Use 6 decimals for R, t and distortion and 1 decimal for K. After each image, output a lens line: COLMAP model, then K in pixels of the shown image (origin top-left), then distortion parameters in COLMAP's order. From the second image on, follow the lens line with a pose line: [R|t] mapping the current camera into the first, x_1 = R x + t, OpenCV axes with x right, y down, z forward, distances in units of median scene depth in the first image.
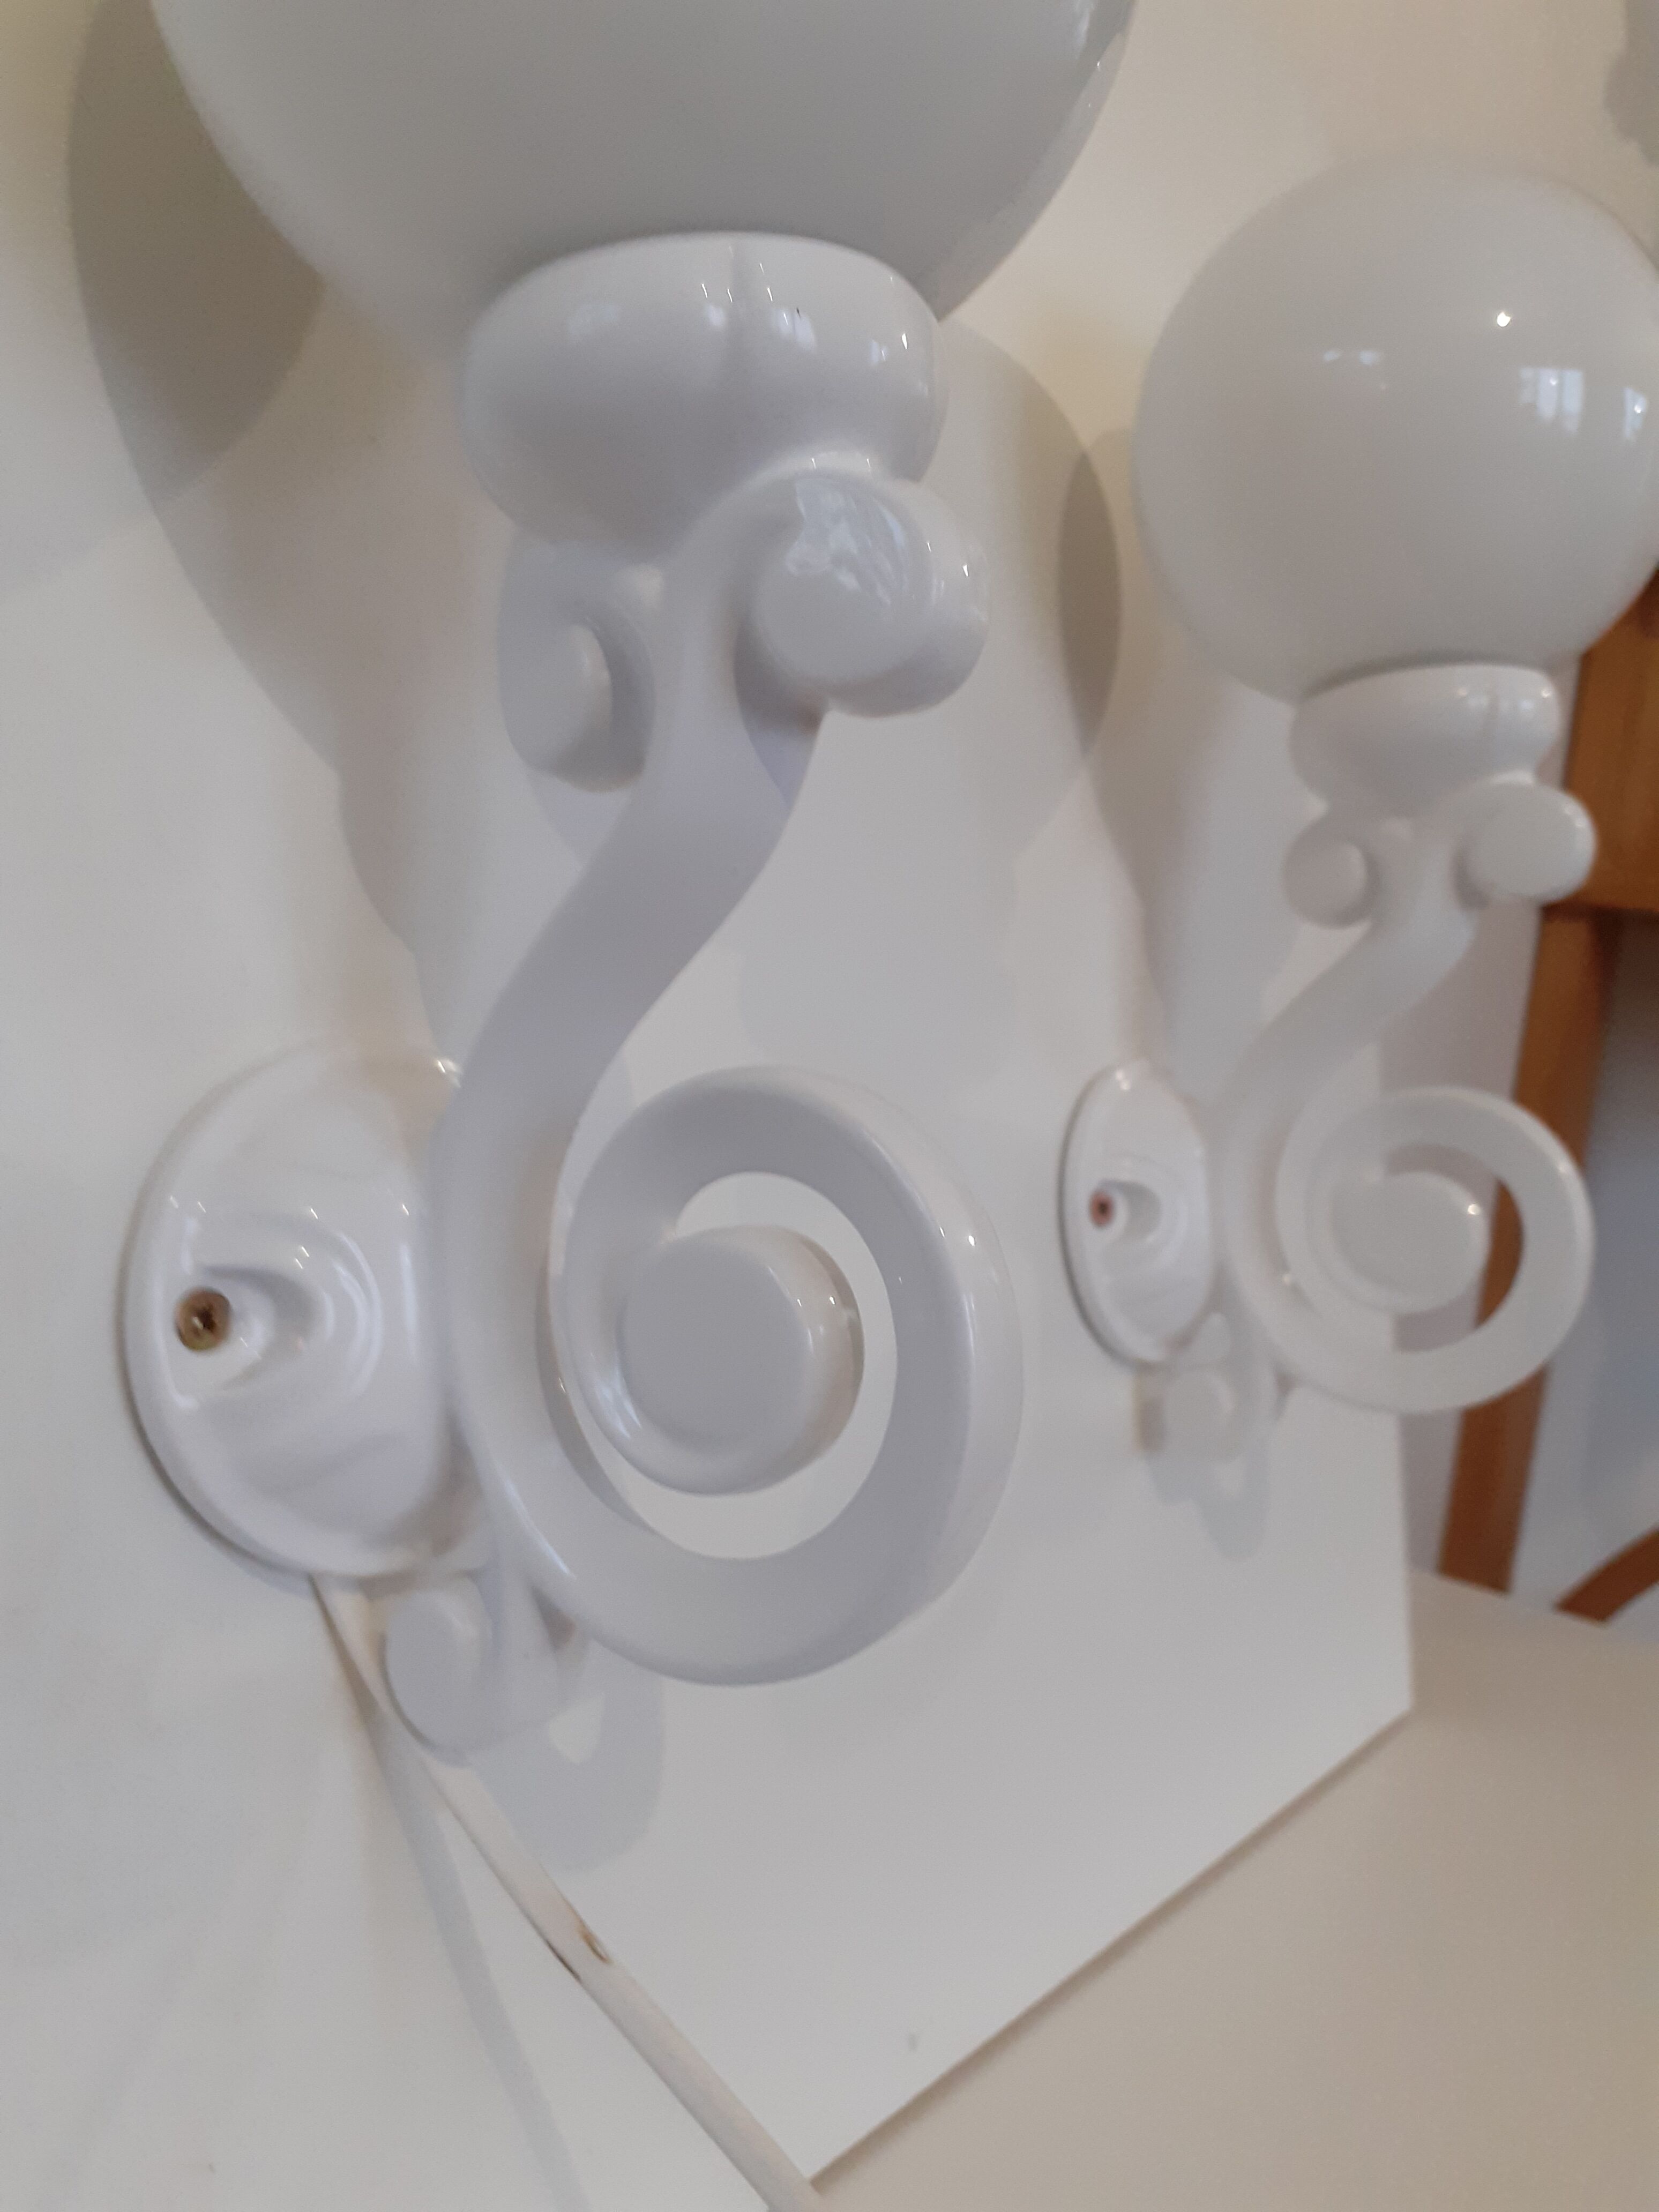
lens RADIAL K [[1906.3, 0, 903.0], [0, 1906.3, 1106.7], [0, 0, 1]] dist [0.026603, -0.105712]
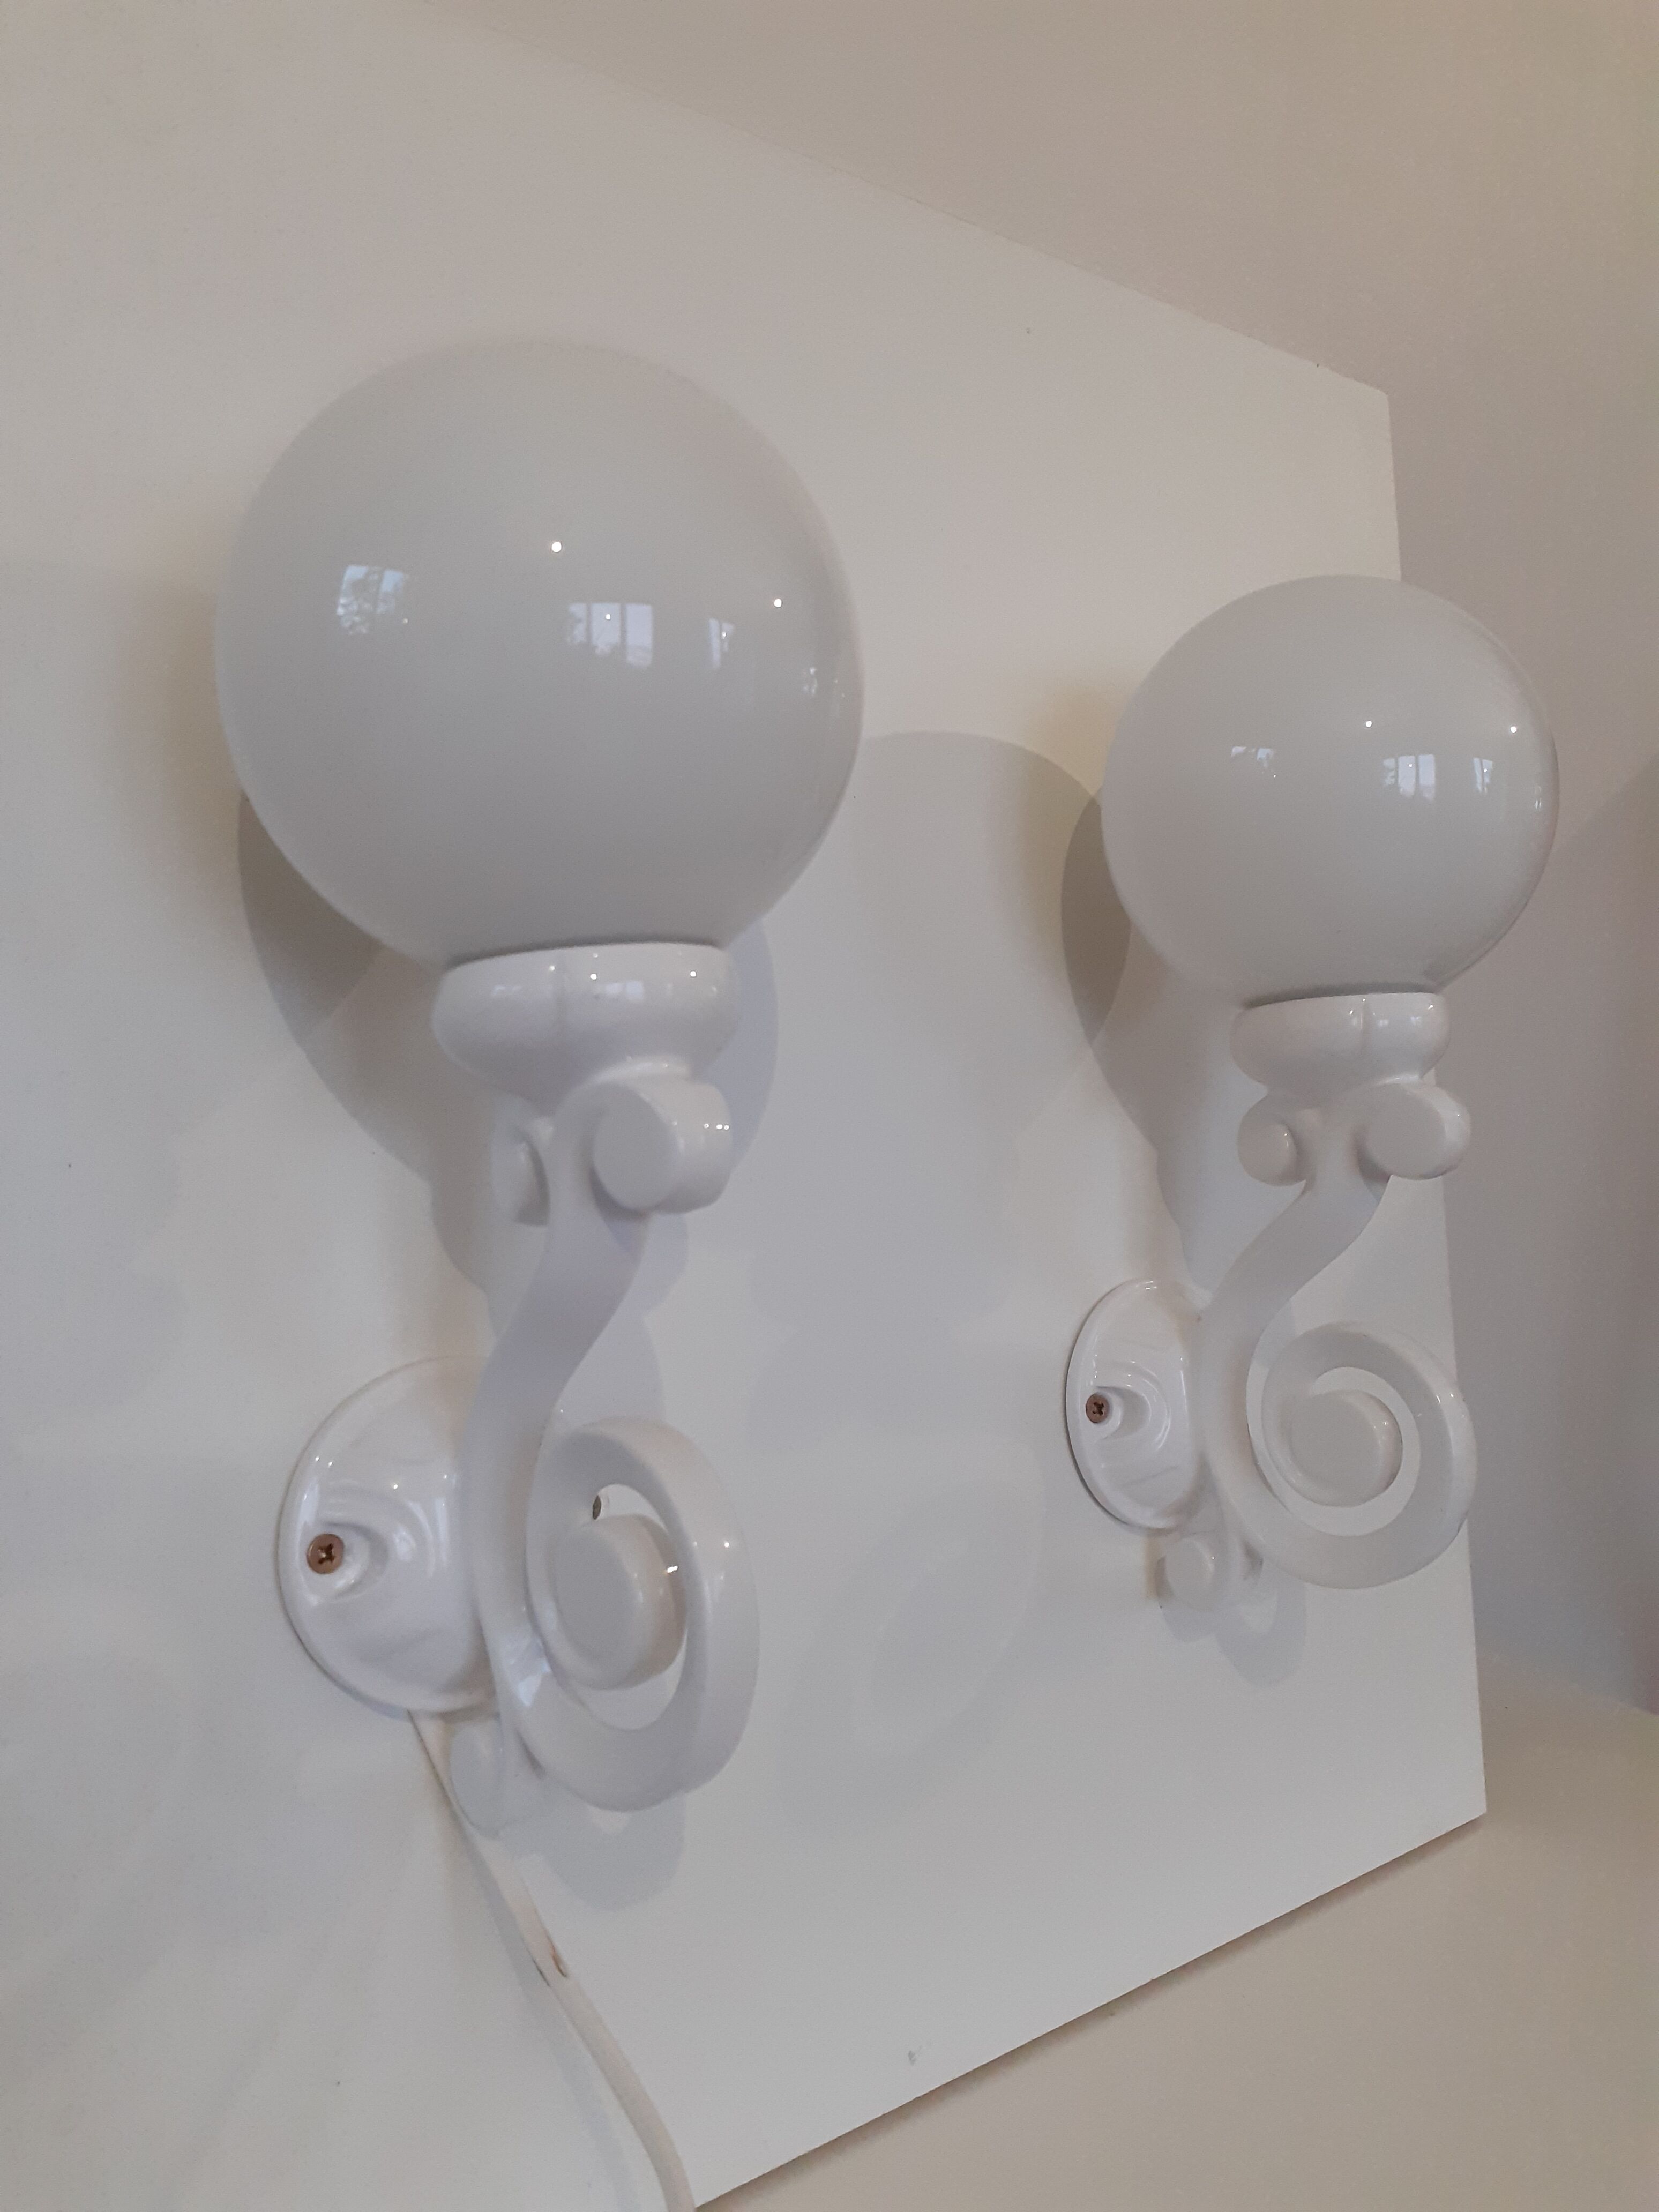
lens RADIAL K [[1906.3, 0, 861.4], [0, 1906.3, 1081.3], [0, 0, 1]] dist [0.026603, -0.105712]
pose [[0.970053, -0.017241, -0.242280, 0.454152], [0.012482, 0.999698, -0.021161, -0.238502], [0.242572, 0.017503, 0.969976, -0.450521]]
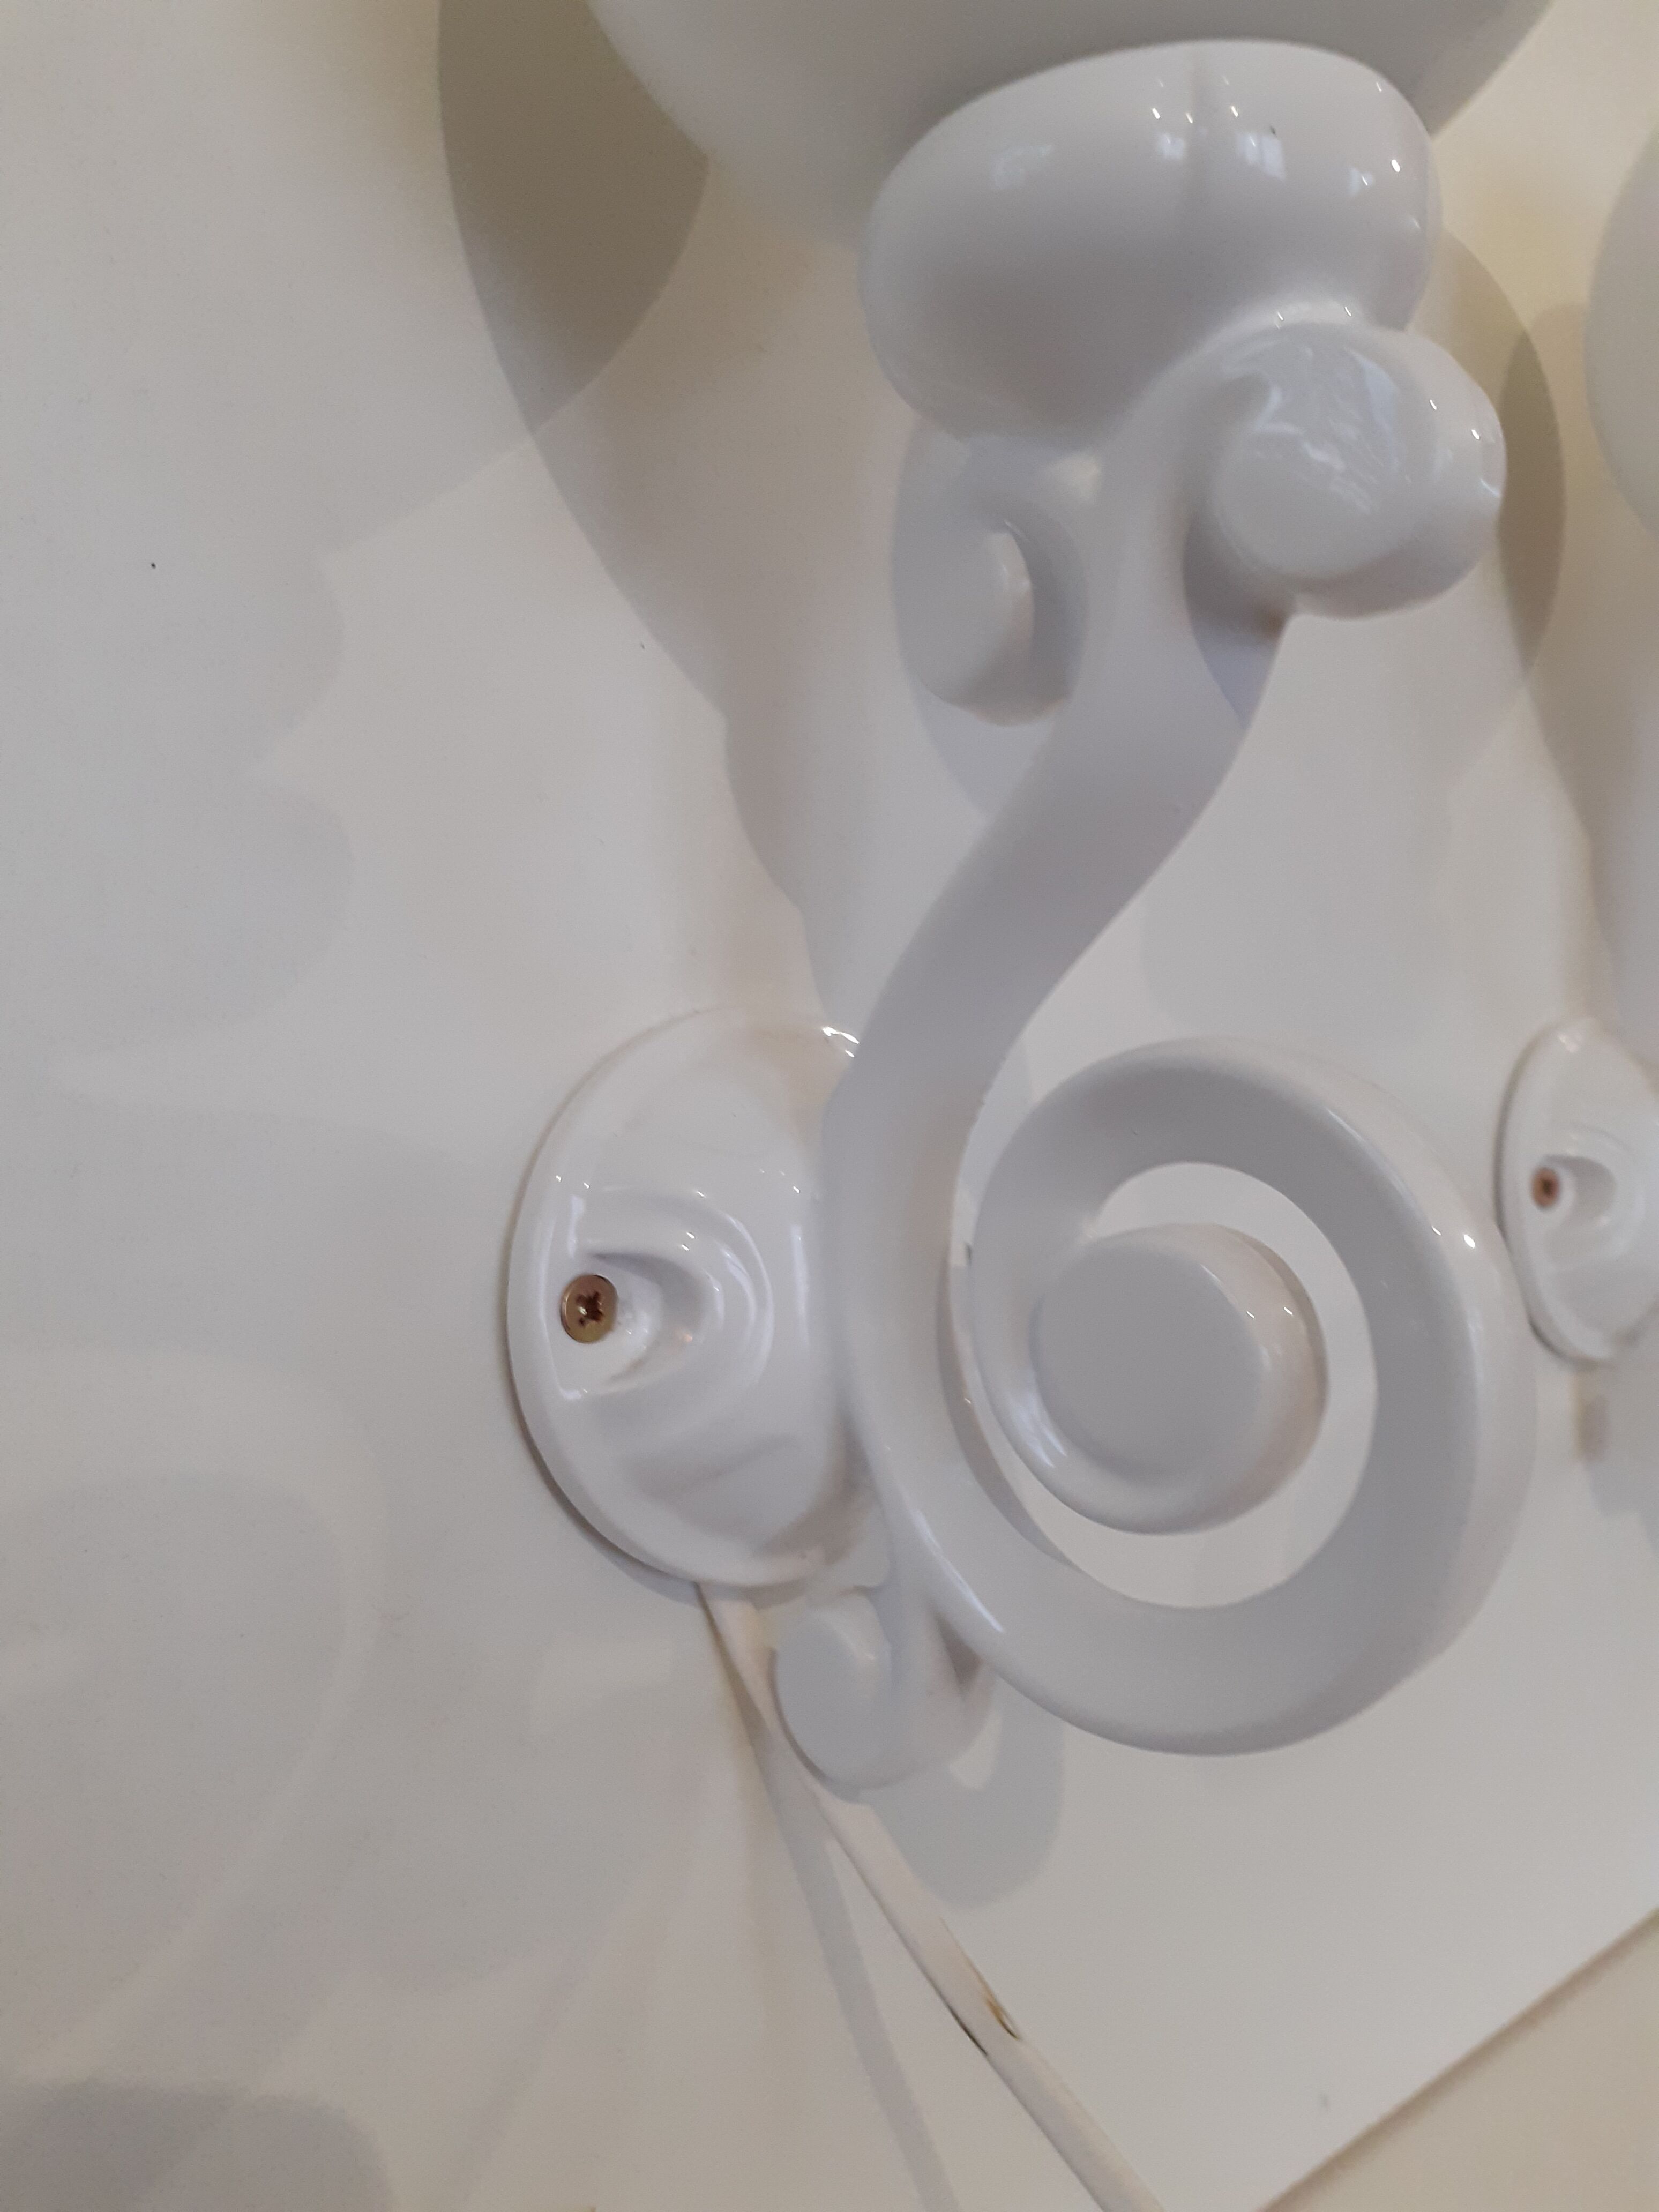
lens RADIAL K [[1906.3, 0, 834.1], [0, 1906.3, 1096.0], [0, 0, 1]] dist [0.026603, -0.105712]
pose [[0.976845, 0.004579, -0.213899, -0.048438], [-0.000294, 0.999799, 0.020063, -0.010650], [0.213948, -0.019536, 0.976650, 0.114054]]
